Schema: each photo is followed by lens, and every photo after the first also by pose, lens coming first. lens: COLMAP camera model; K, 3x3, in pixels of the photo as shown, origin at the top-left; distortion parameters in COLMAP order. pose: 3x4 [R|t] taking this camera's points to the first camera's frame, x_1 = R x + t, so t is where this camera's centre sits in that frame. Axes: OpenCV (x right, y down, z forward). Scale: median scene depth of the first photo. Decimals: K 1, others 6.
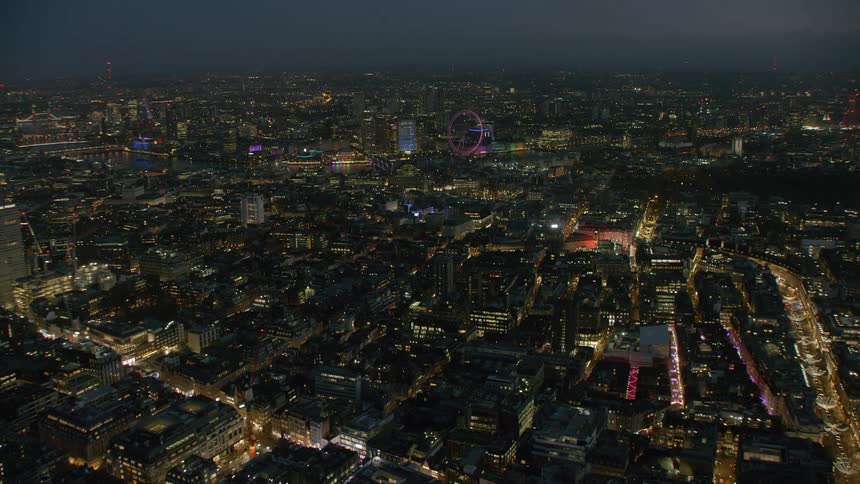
lens RADIAL K [[834.2, 0, 430.0], [0, 834.2, 242.0], [0, 0, 1]] dist [-0.220115, 0.160921]
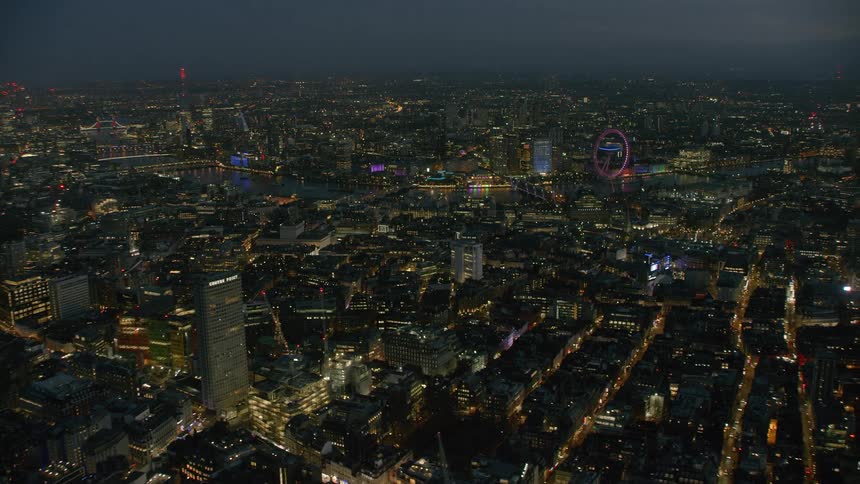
lens RADIAL K [[834.2, 0, 430.0], [0, 834.2, 242.0], [0, 0, 1]] dist [-0.220115, 0.160921]
pose [[0.999337, 0.009400, -0.035169, -0.119327], [-0.009596, 0.999939, -0.005417, -0.028164], [0.035116, 0.005751, 0.999367, 0.092829]]
